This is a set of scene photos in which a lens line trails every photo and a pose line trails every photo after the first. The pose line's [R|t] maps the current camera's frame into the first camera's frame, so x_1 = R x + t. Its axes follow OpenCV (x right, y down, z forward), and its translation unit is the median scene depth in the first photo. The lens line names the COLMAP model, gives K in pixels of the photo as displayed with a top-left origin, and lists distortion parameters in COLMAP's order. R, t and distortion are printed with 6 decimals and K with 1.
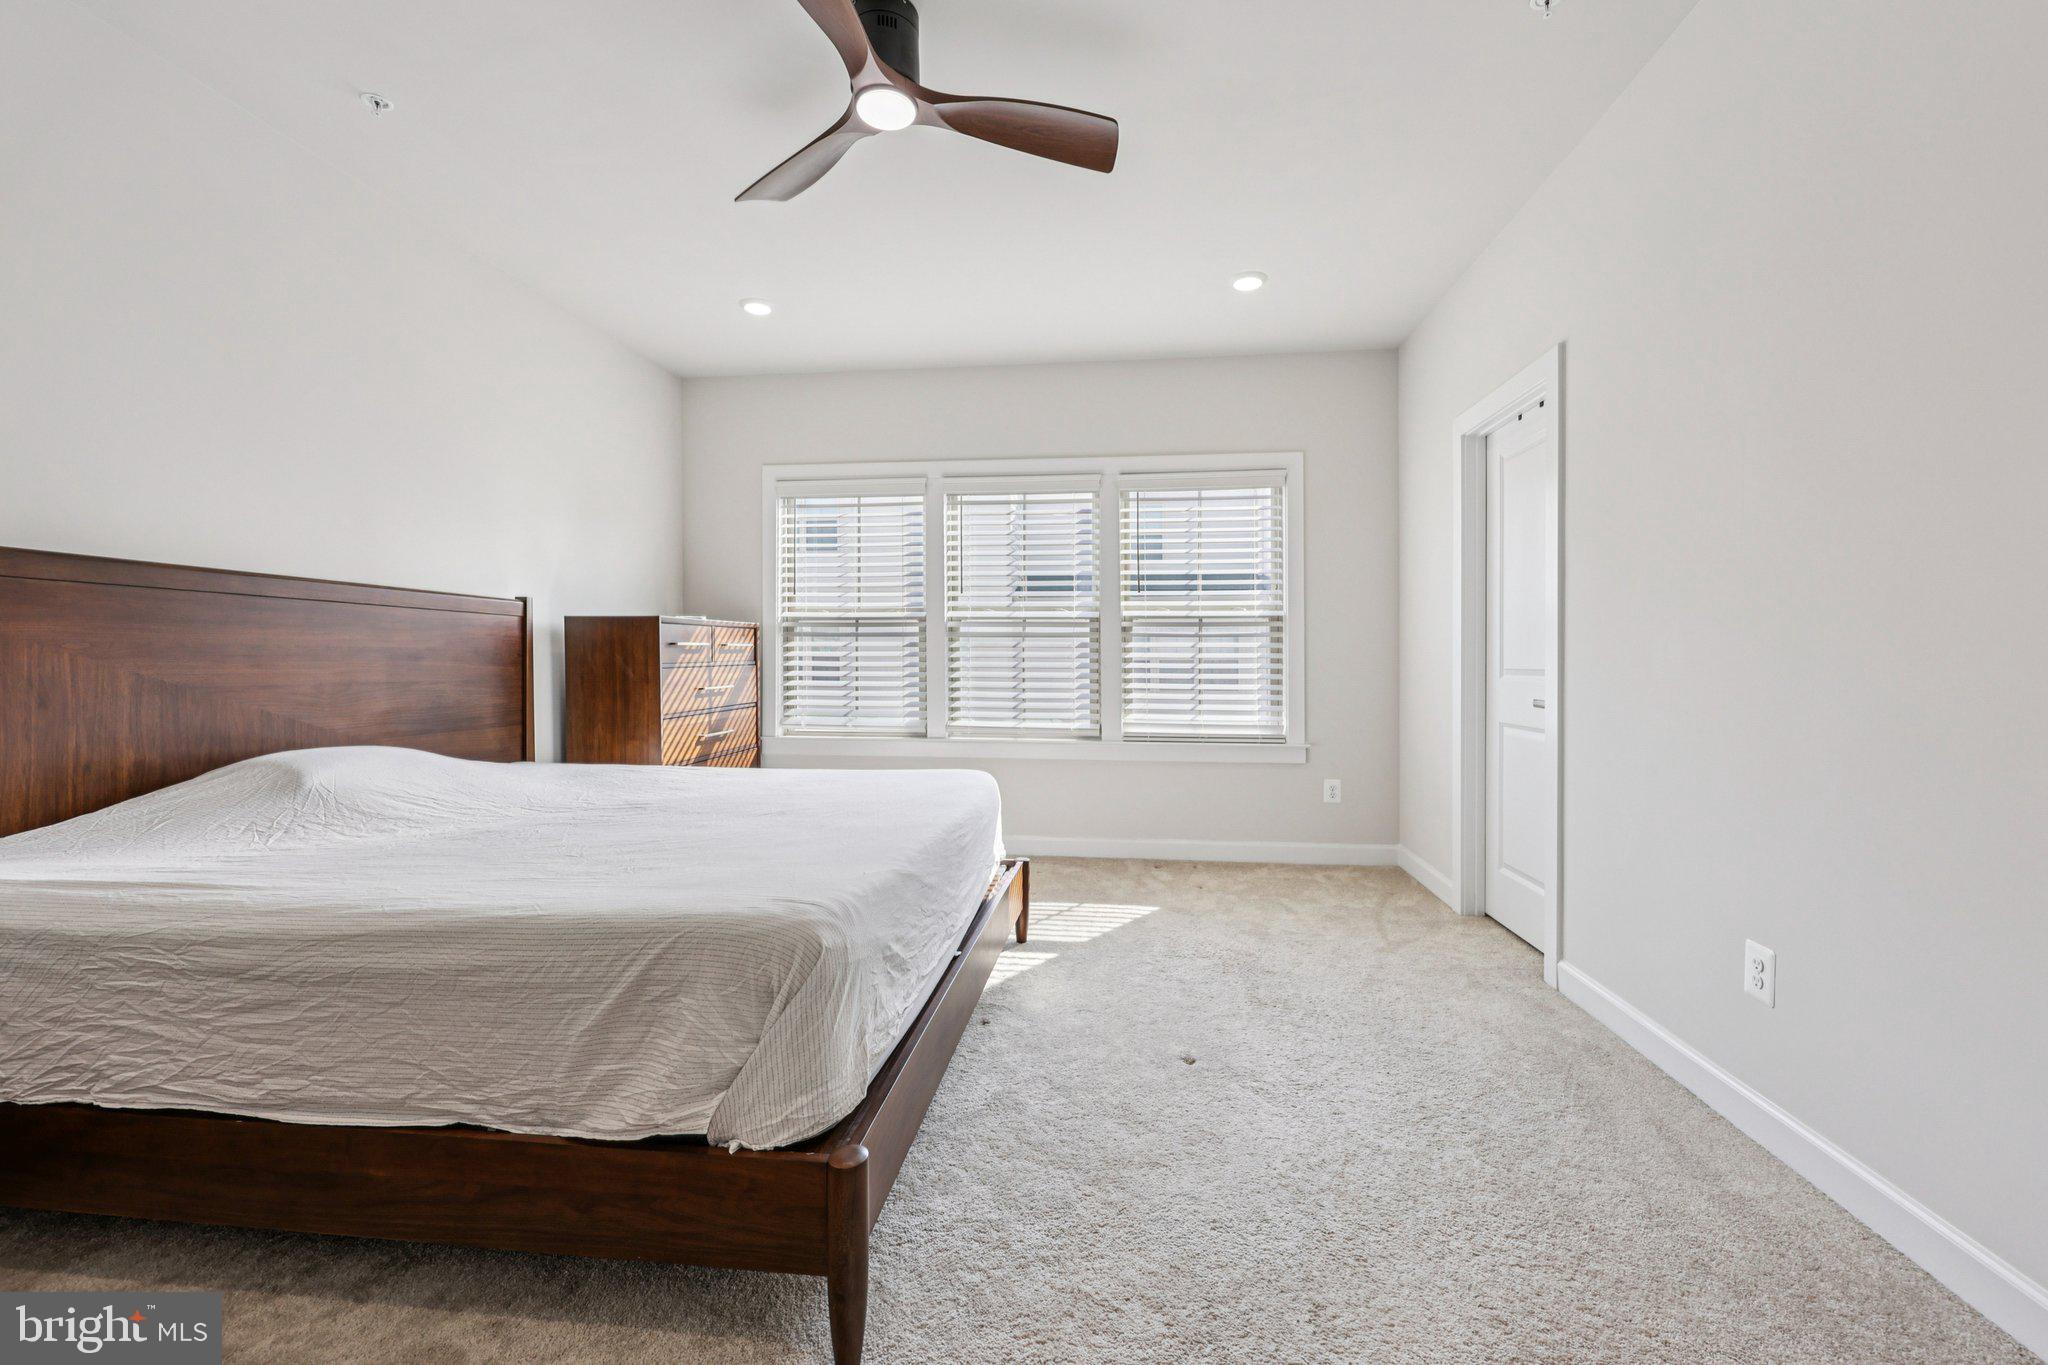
lens RADIAL K [[831.7, 0, 1026.8], [0, 831.7, 665.9], [0, 0, 1]] dist [-0.003462, 0.000067]
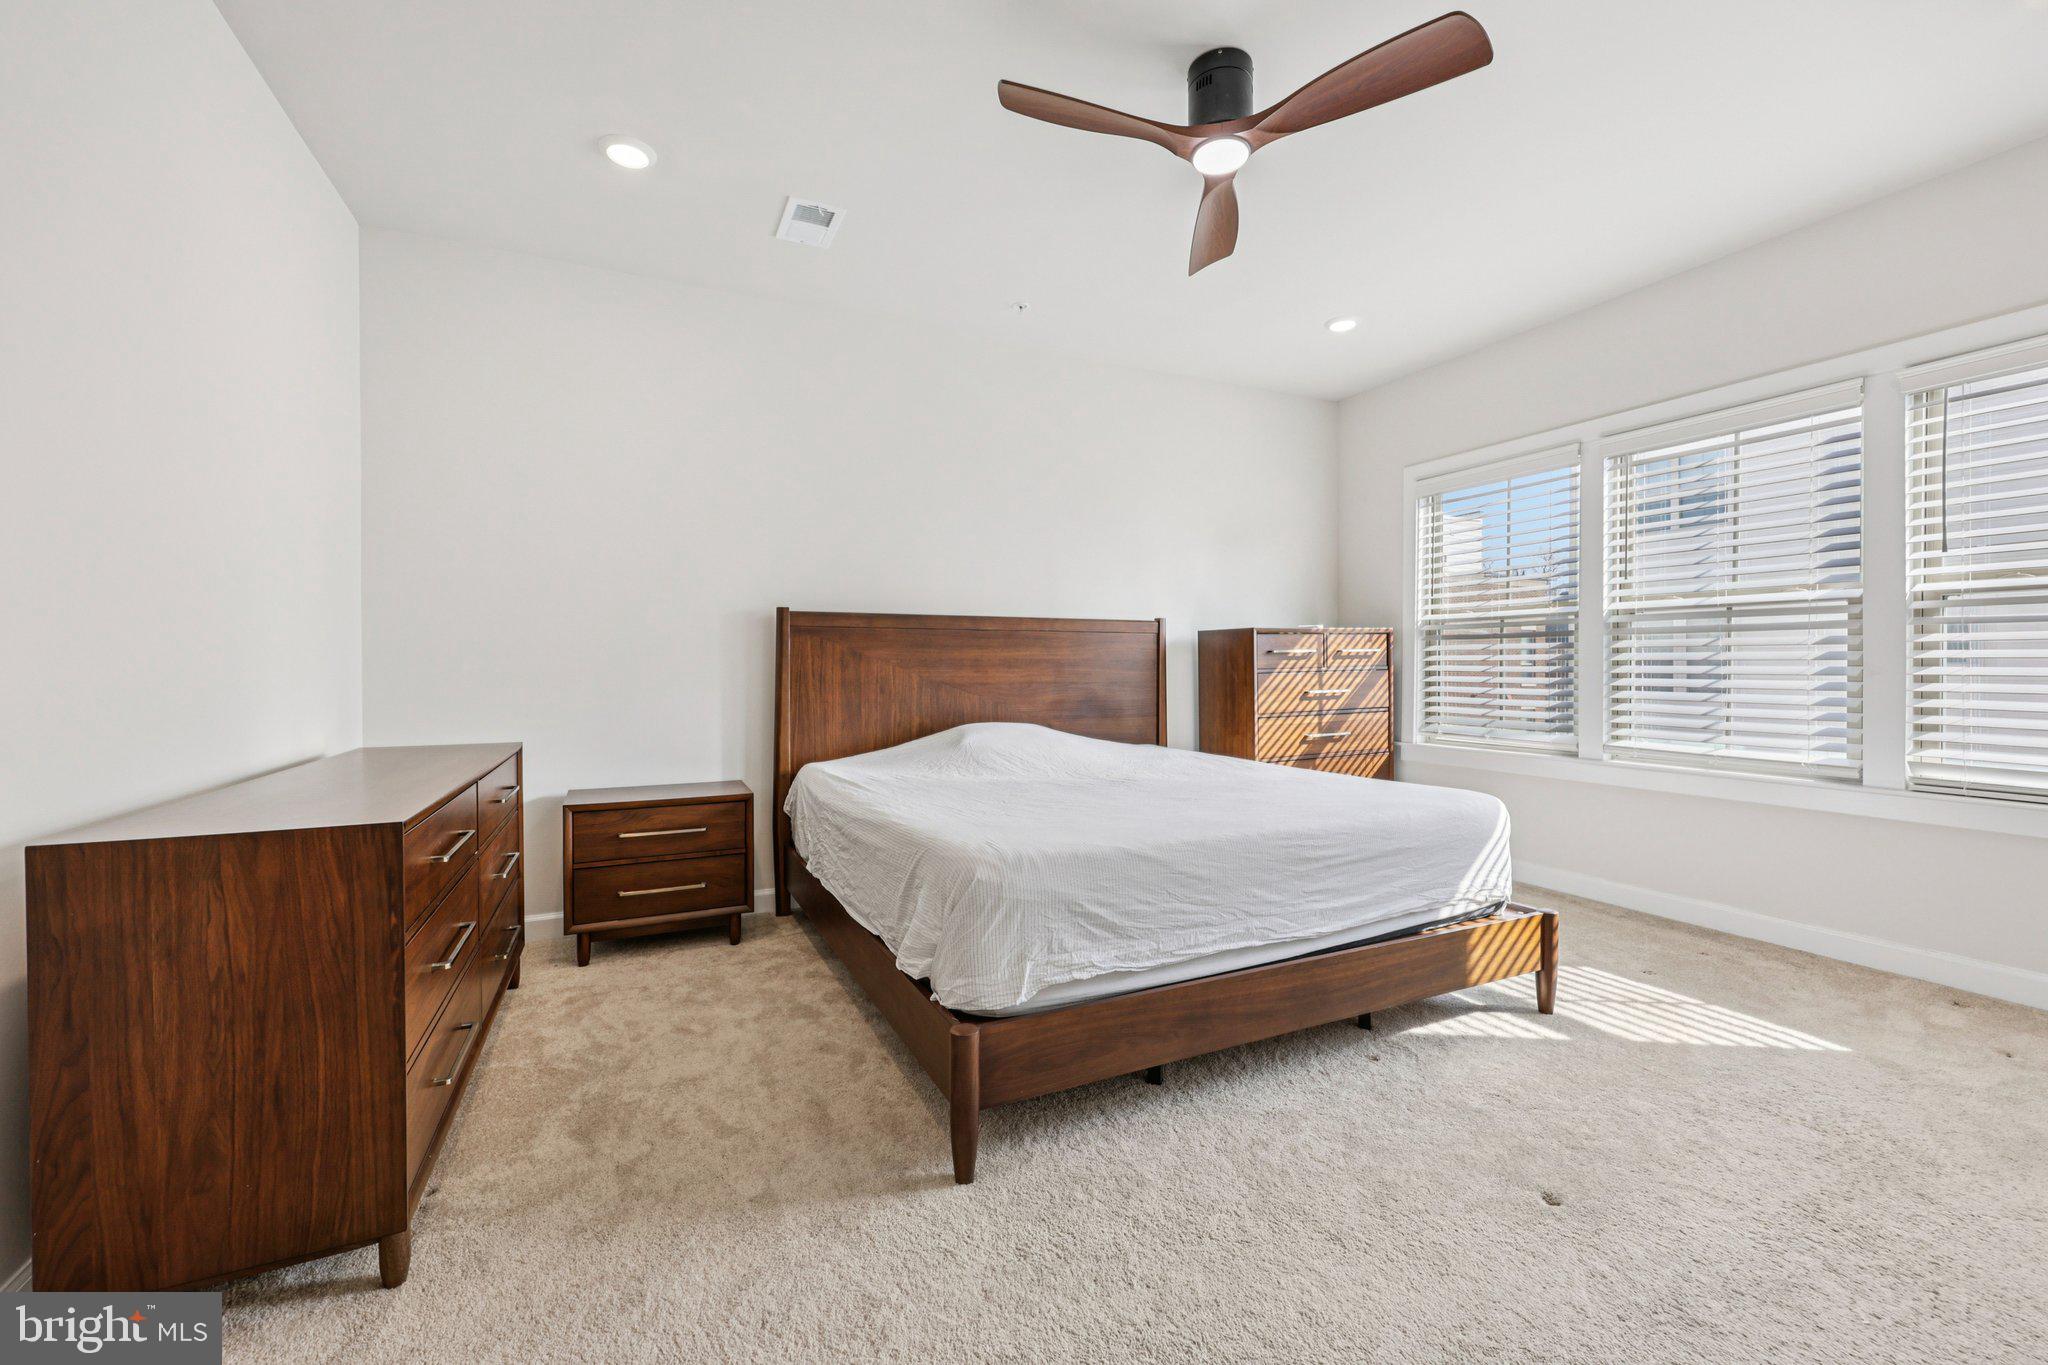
lens RADIAL K [[827.0, 0, 1028.6], [0, 827.0, 672.6], [0, 0, 1]] dist [-0.002074, 0.000077]
pose [[0.536734, 0.002504, -0.843748, 0.326849], [0.001326, 0.999992, 0.003811, -0.002654], [0.843751, -0.003164, 0.536726, 0.116031]]
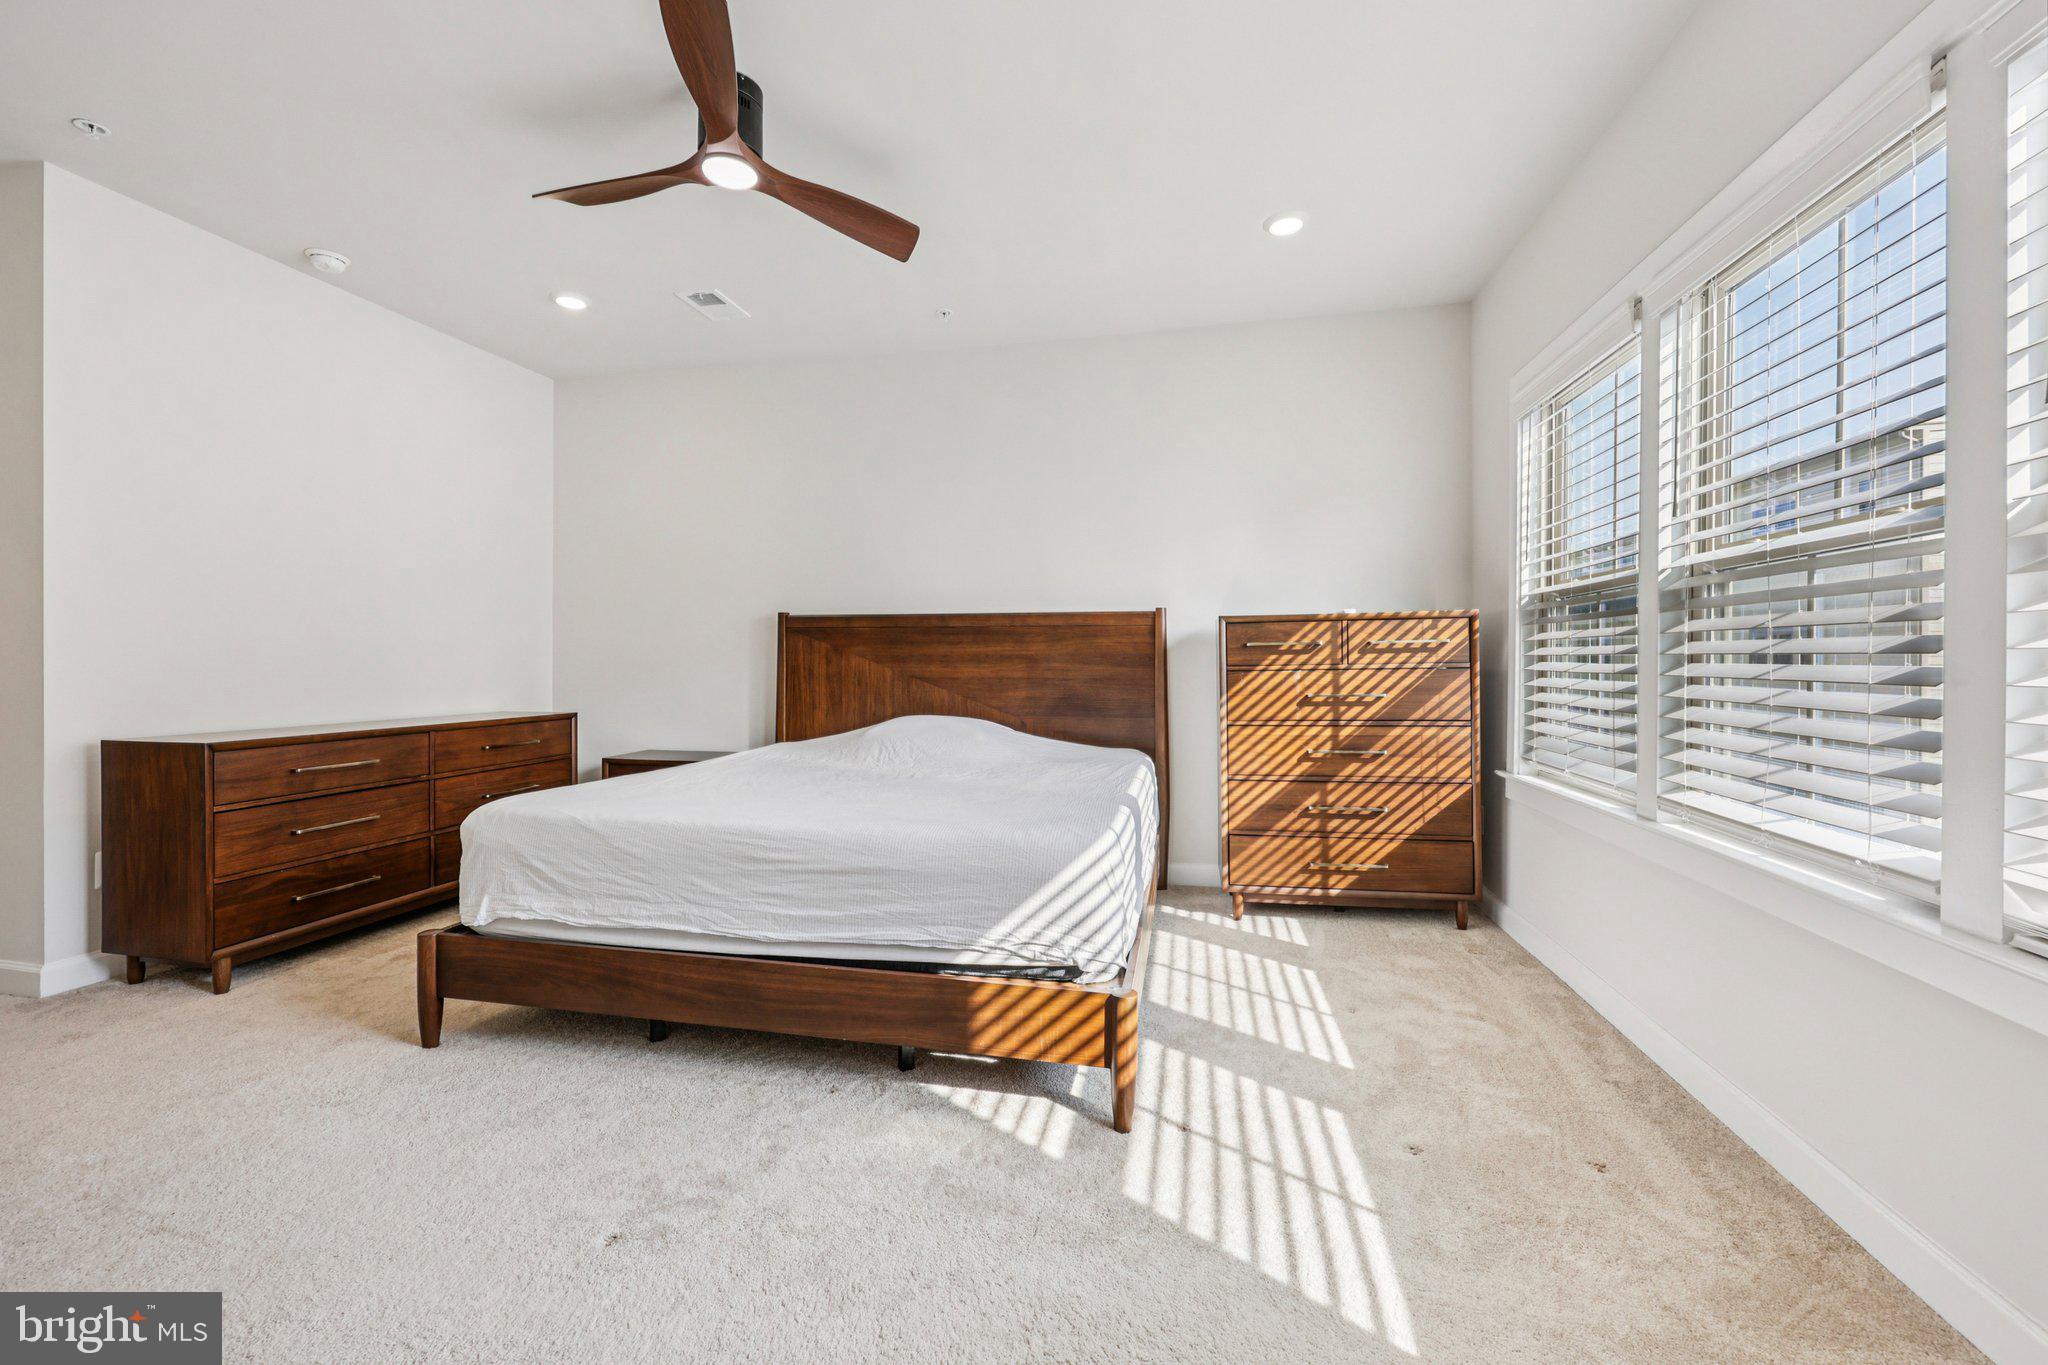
lens RADIAL K [[830.0, 0, 1026.2], [0, 830.0, 665.2], [0, 0, 1]] dist [-0.001459, 0.000005]
pose [[-0.092020, -0.000444, -0.995757, 0.484825], [-0.003847, 0.999993, -0.000091, -0.002470], [0.995750, 0.003823, -0.092021, 0.797725]]
